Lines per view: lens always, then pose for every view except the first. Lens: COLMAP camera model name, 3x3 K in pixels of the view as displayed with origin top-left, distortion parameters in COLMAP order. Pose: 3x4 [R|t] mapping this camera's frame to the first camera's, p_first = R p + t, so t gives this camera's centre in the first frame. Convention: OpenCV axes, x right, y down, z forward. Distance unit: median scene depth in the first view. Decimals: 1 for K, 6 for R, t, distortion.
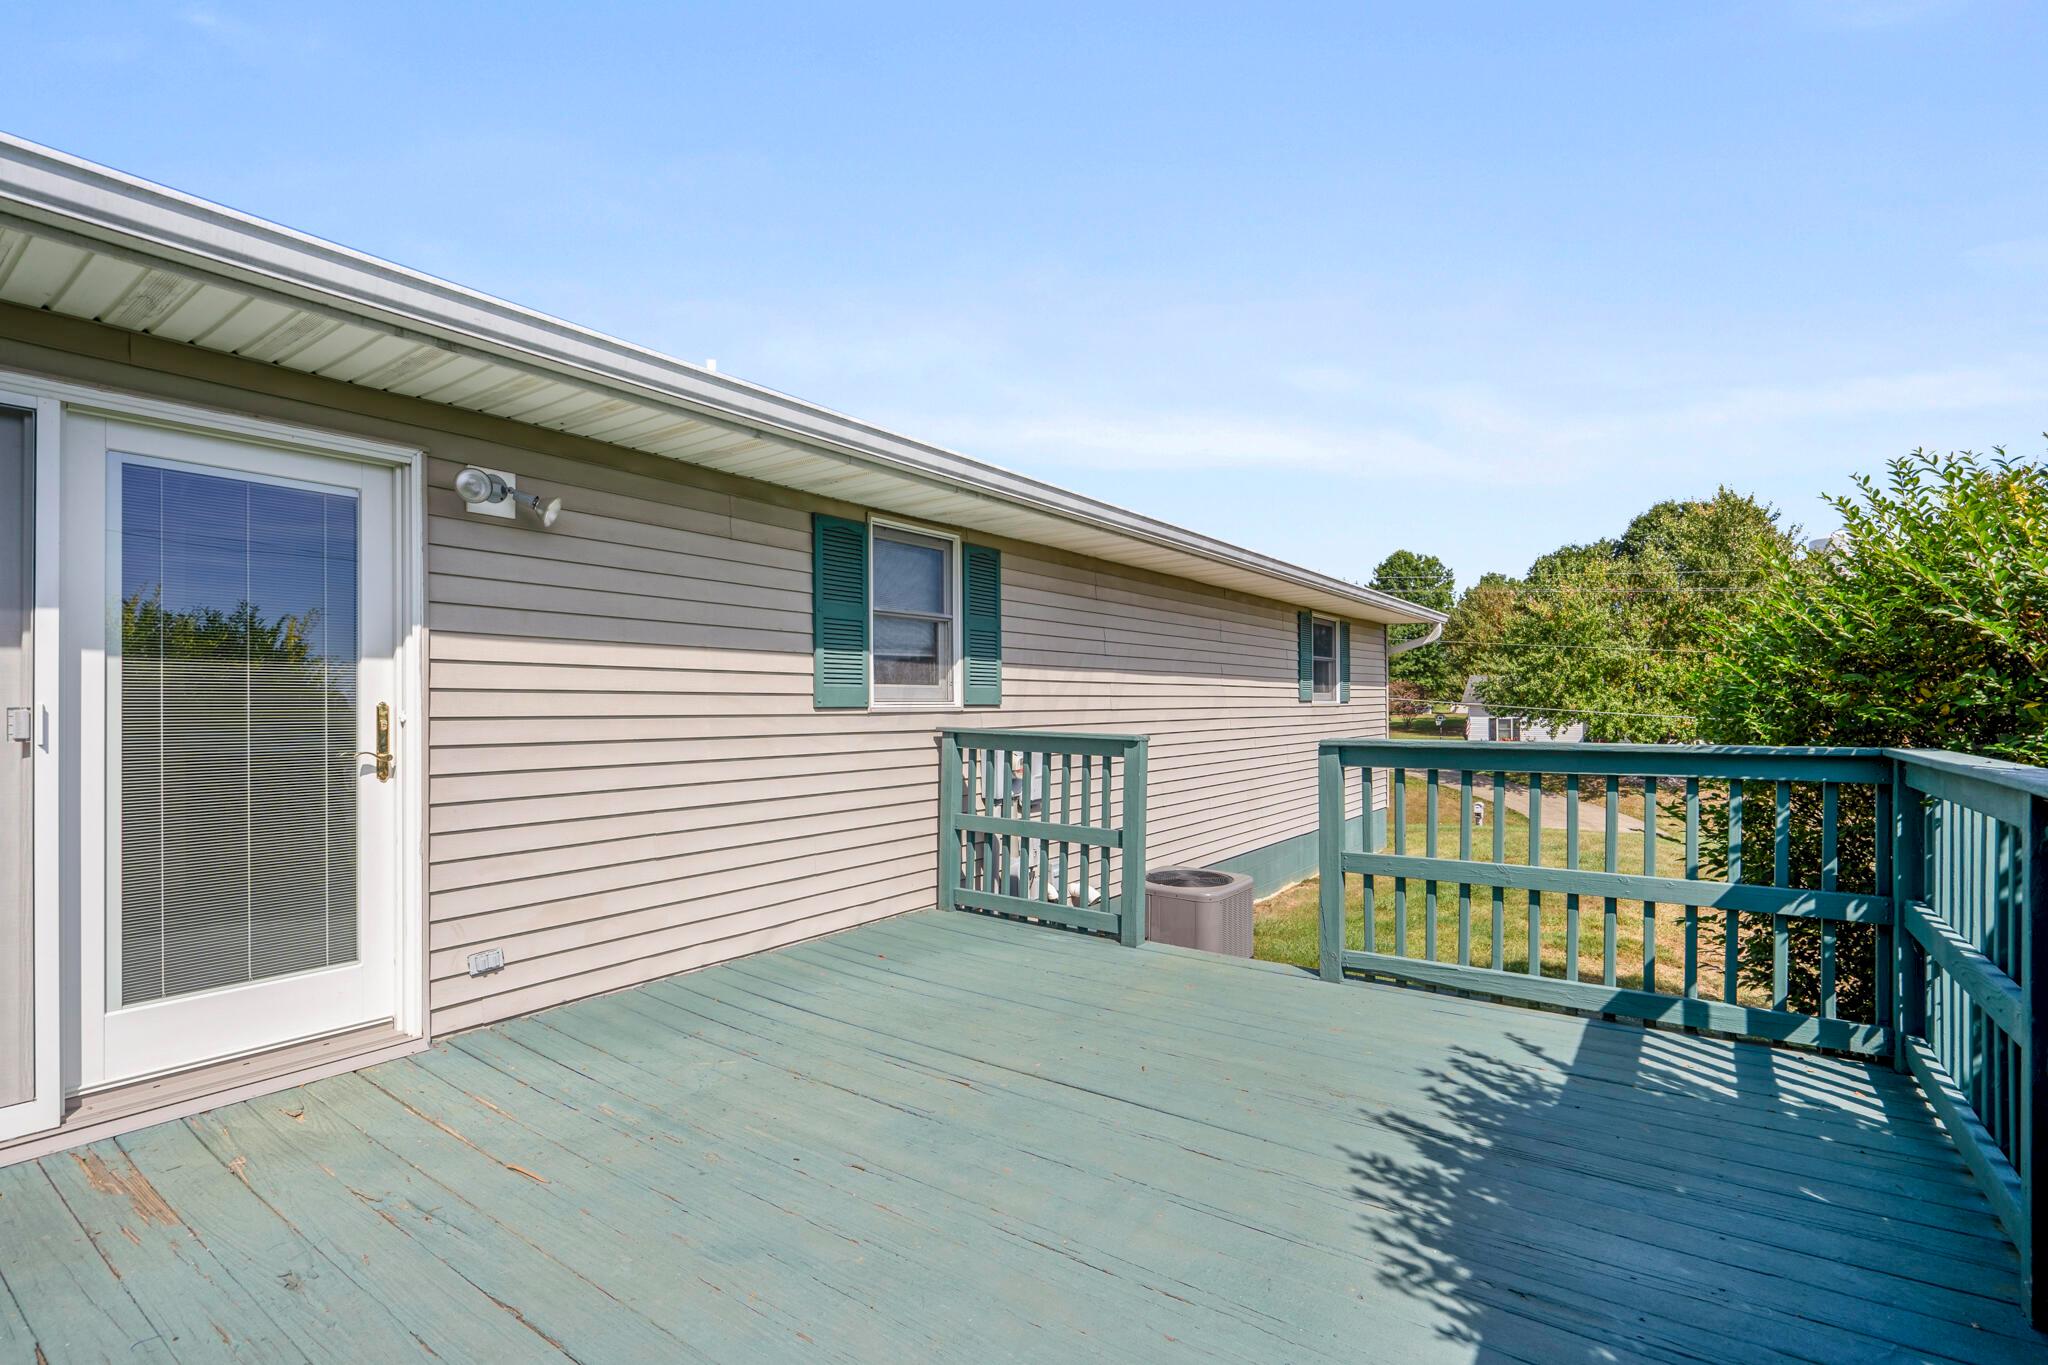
lens RADIAL K [[960.4, 0, 1033.9], [0, 960.4, 686.4], [0, 0, 1]] dist [0.004930, -0.001352]
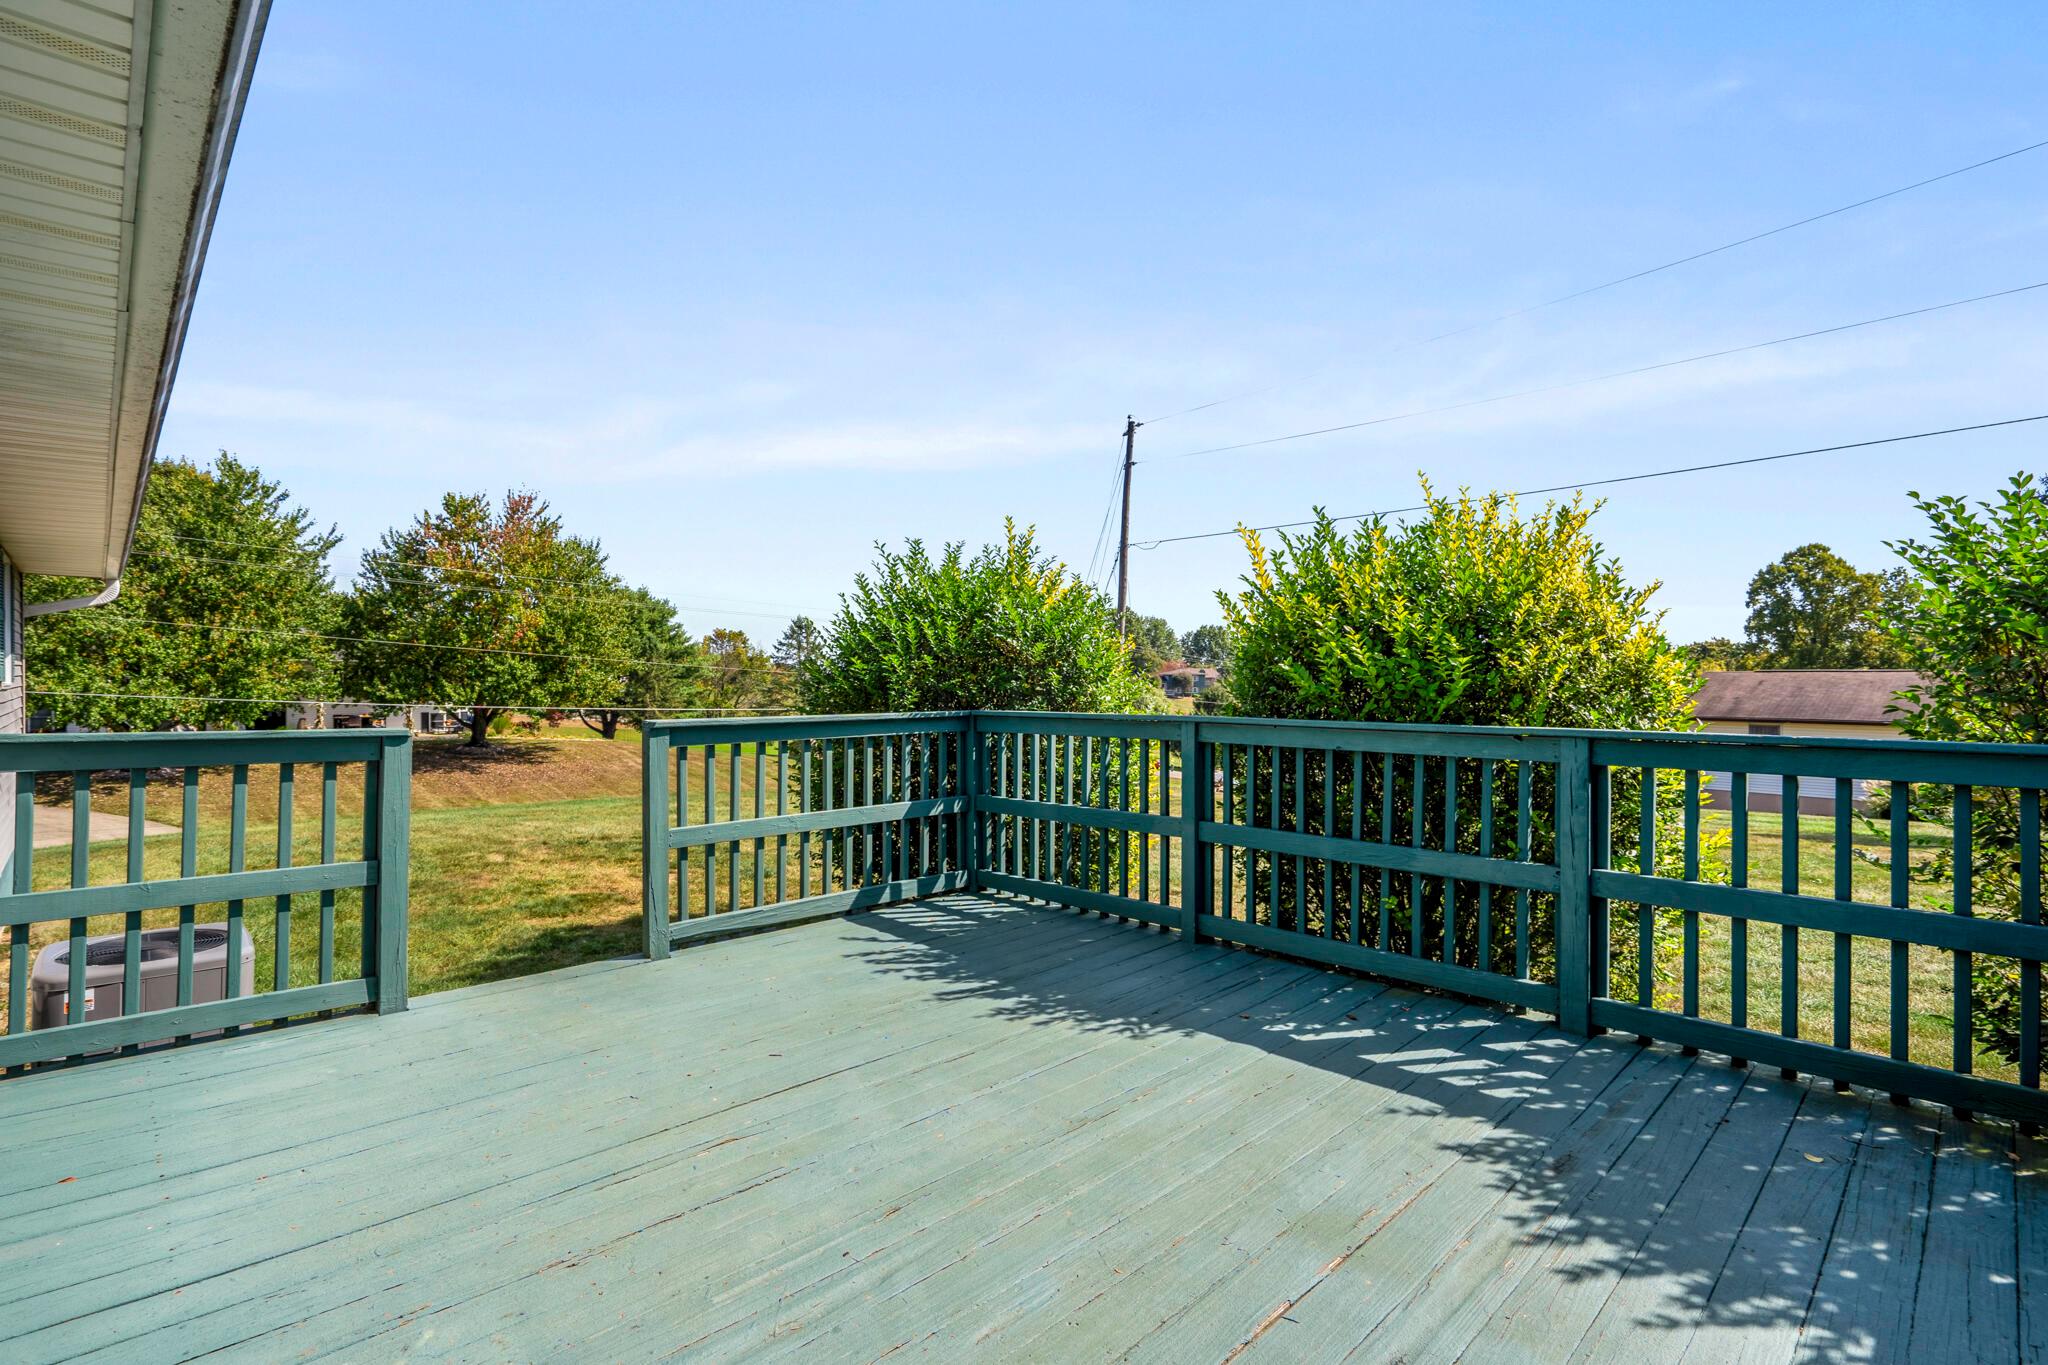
lens RADIAL K [[960.4, 0, 1037.5], [0, 960.4, 686.2], [0, 0, 1]] dist [0.004930, -0.001352]
pose [[0.168681, -0.001331, 0.985670, -0.817833], [-0.018498, 0.999819, 0.004516, 0.008880], [-0.985497, -0.018994, 0.168626, 0.578760]]
